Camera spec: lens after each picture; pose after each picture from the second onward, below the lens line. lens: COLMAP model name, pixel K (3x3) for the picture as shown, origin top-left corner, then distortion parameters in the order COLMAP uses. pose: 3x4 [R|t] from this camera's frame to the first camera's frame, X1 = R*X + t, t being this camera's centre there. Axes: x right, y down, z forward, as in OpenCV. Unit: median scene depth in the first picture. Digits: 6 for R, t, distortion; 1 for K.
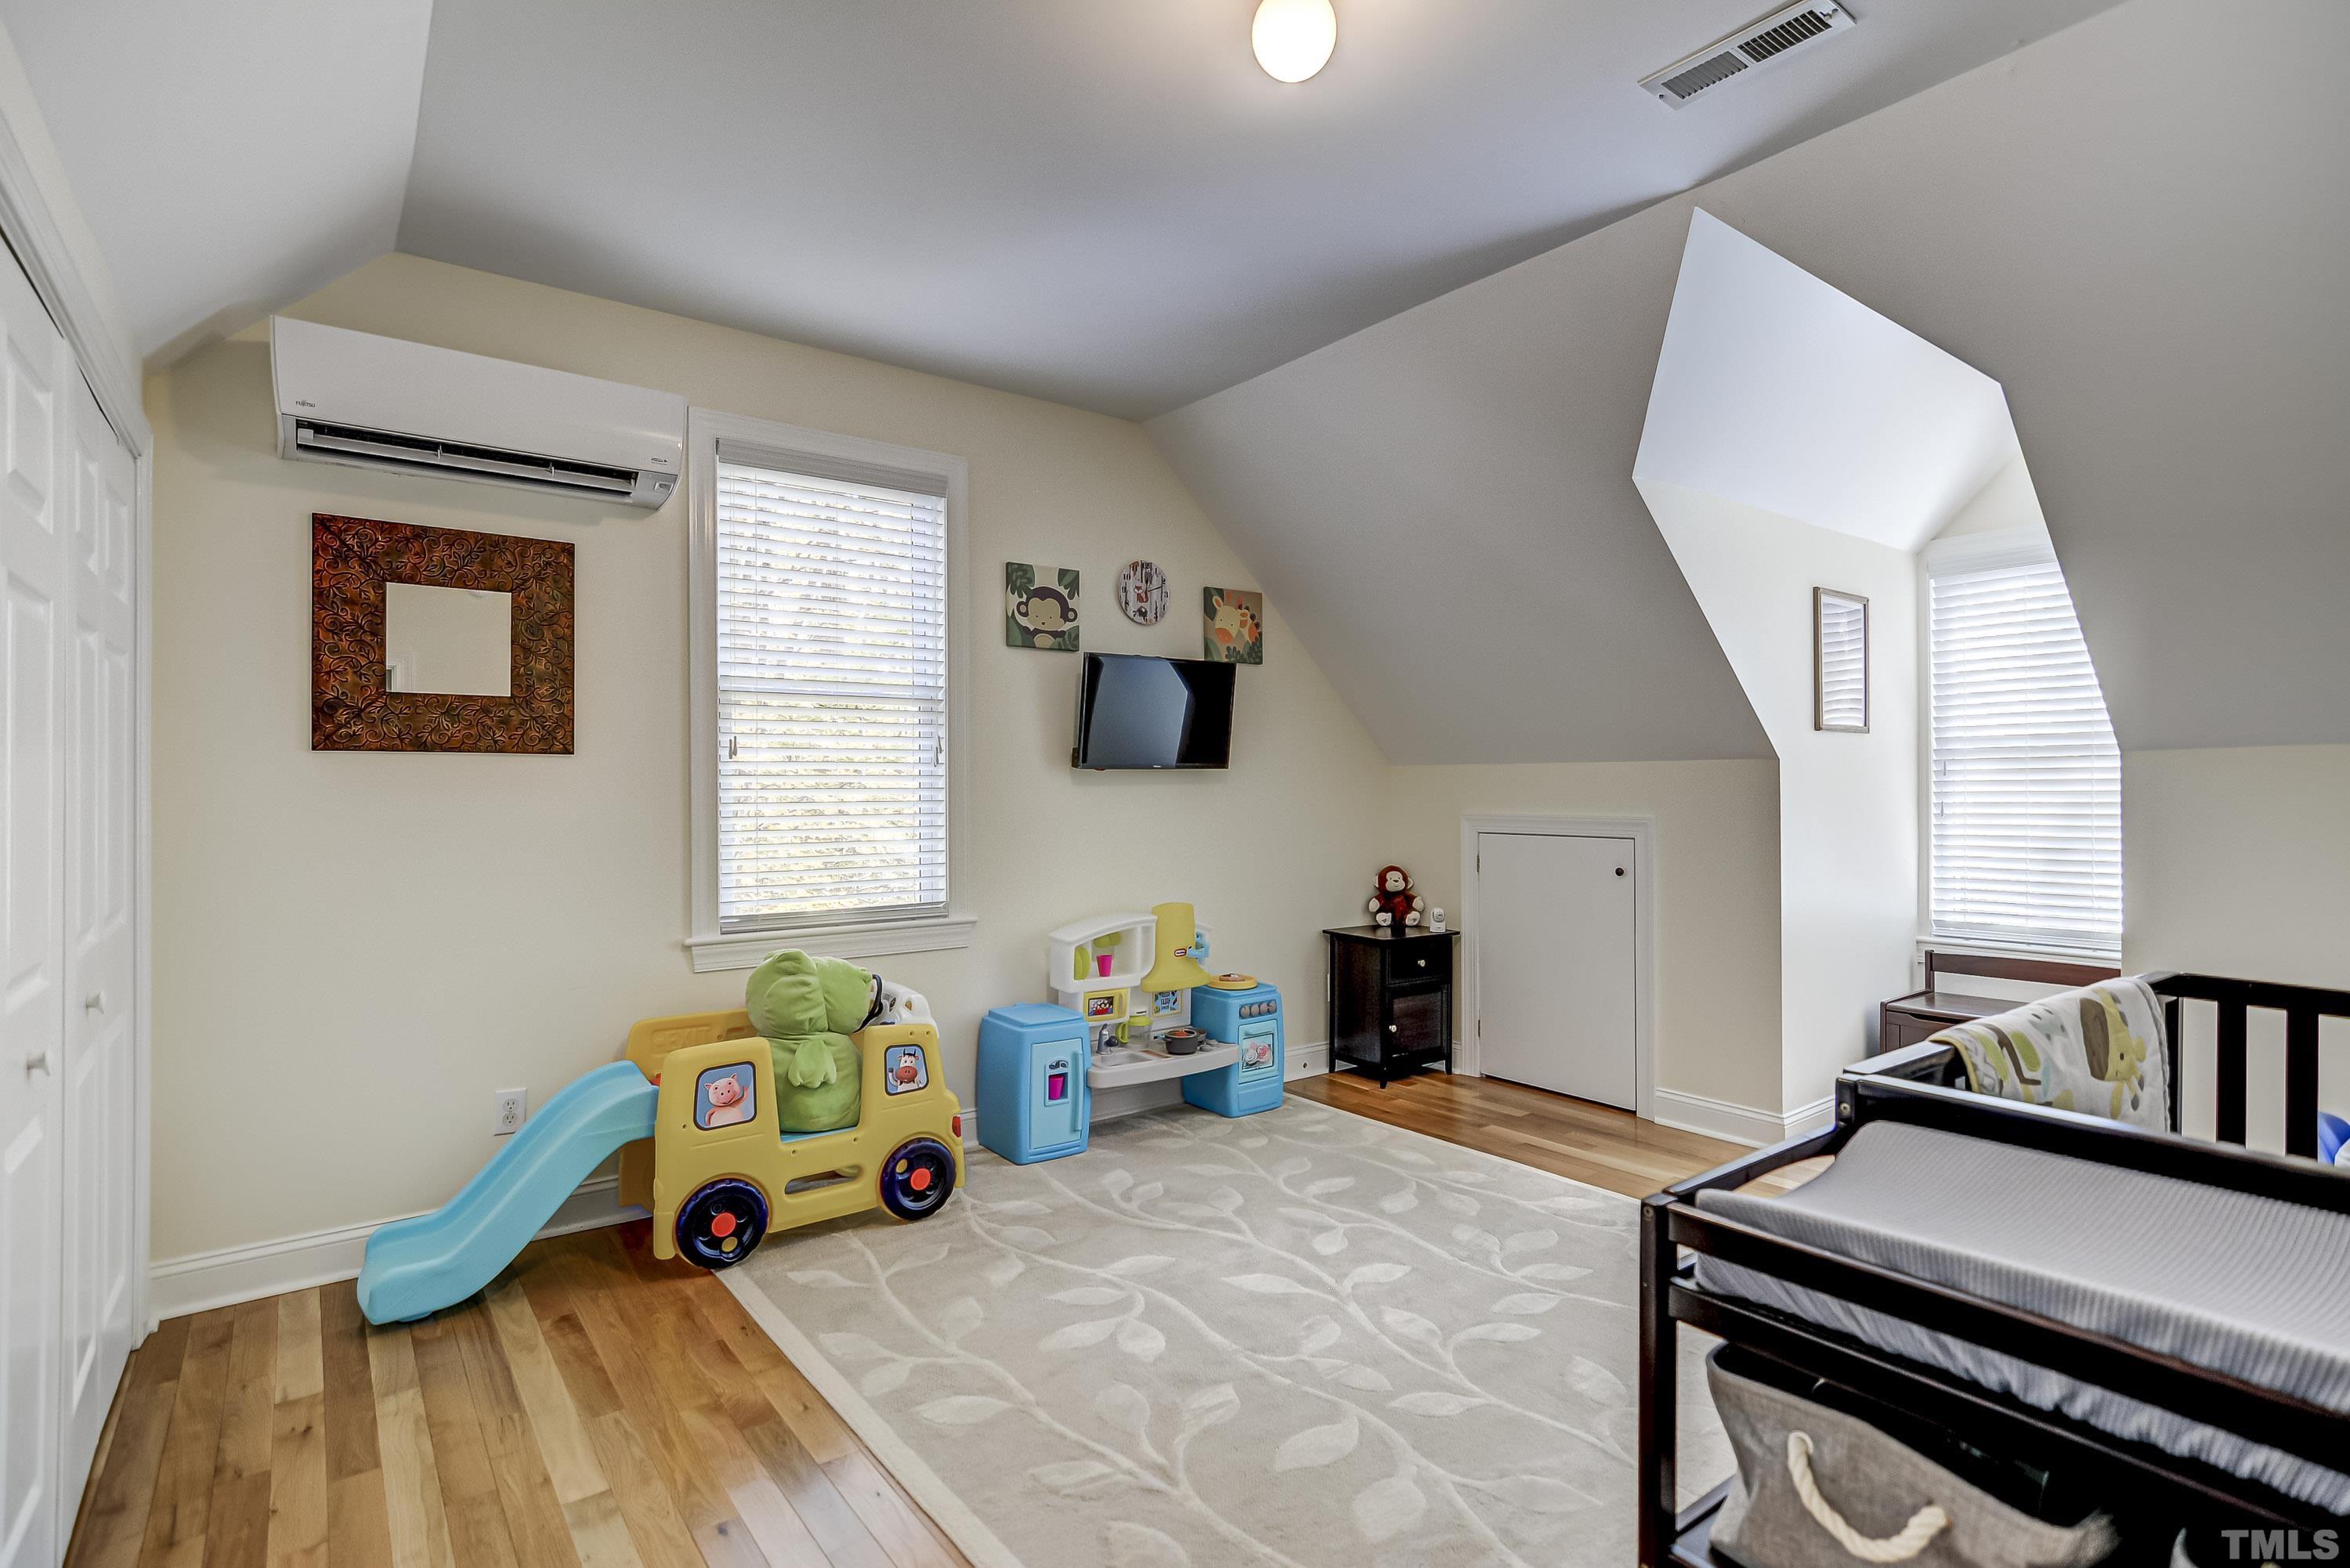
lens RADIAL K [[1152.1, 0, 1160.2], [0, 1152.1, 790.3], [0, 0, 1]] dist [-0.002642, 0.000921]
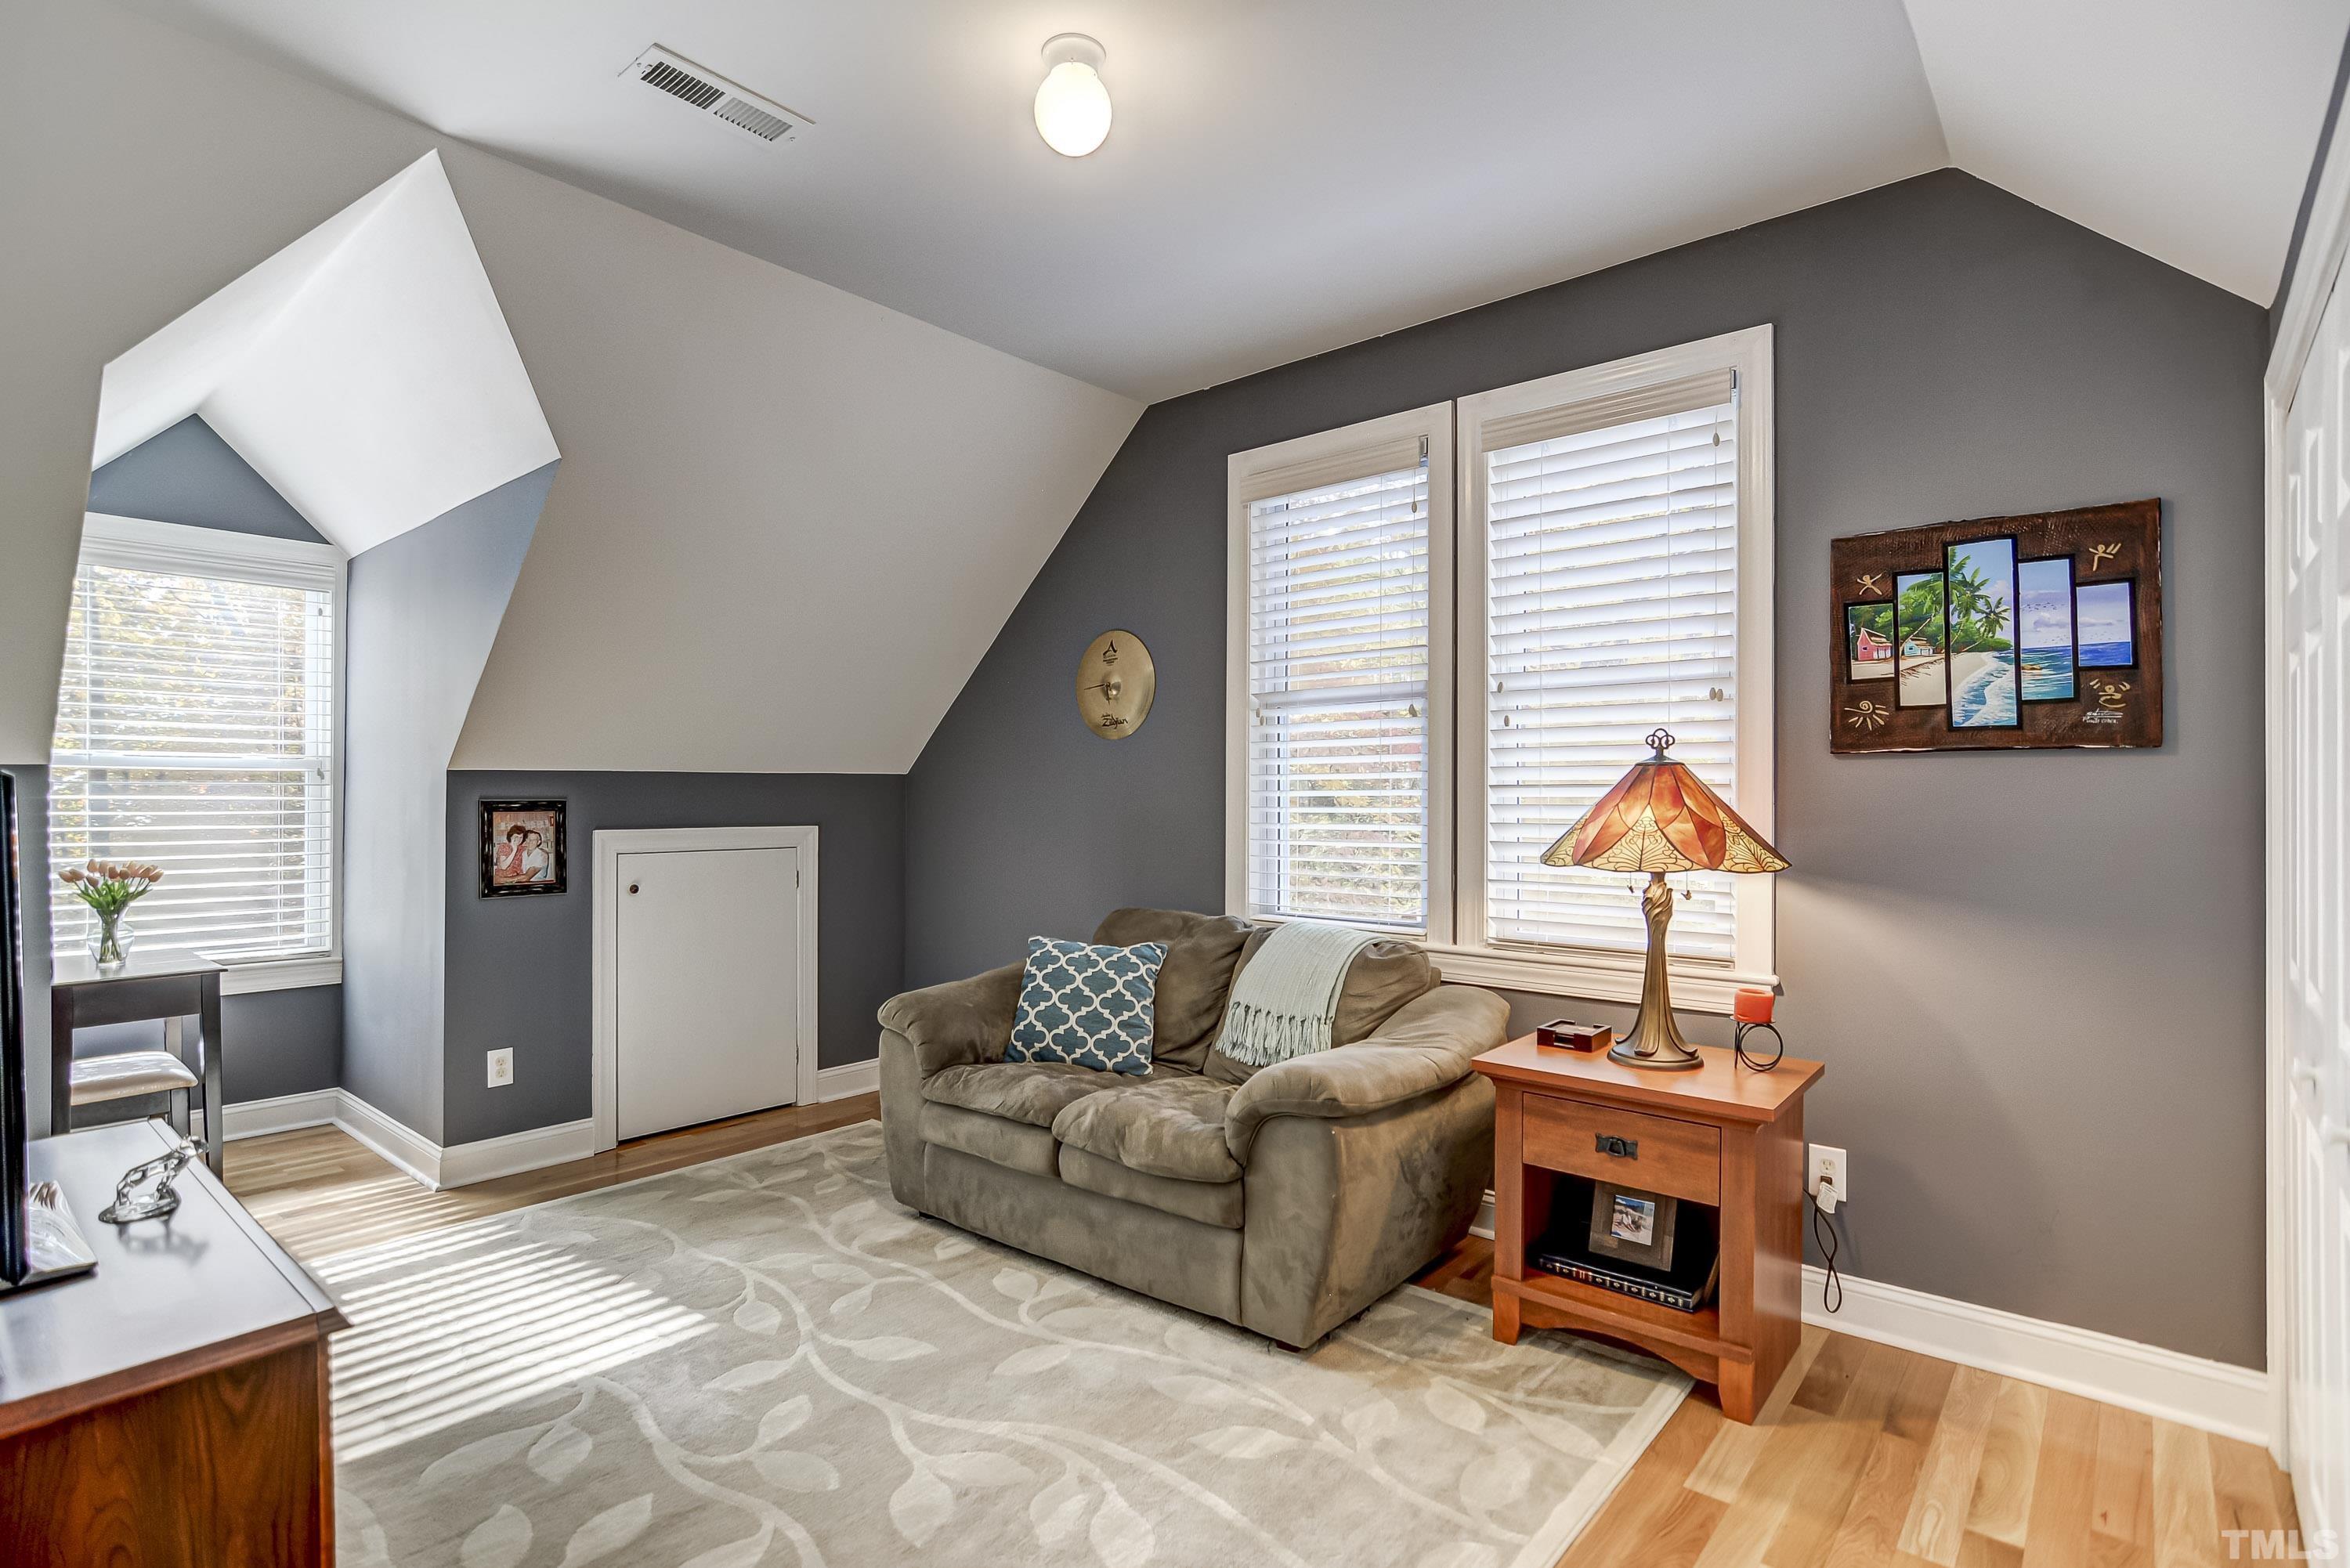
lens RADIAL K [[1152.1, 0, 1160.2], [0, 1152.1, 790.3], [0, 0, 1]] dist [-0.002642, 0.000921]
pose [[-0.977228, 0.000599, -0.212189, 0.087087], [0.002230, 0.999970, -0.007447, -0.012215], [0.212178, -0.007751, -0.977200, 2.263374]]
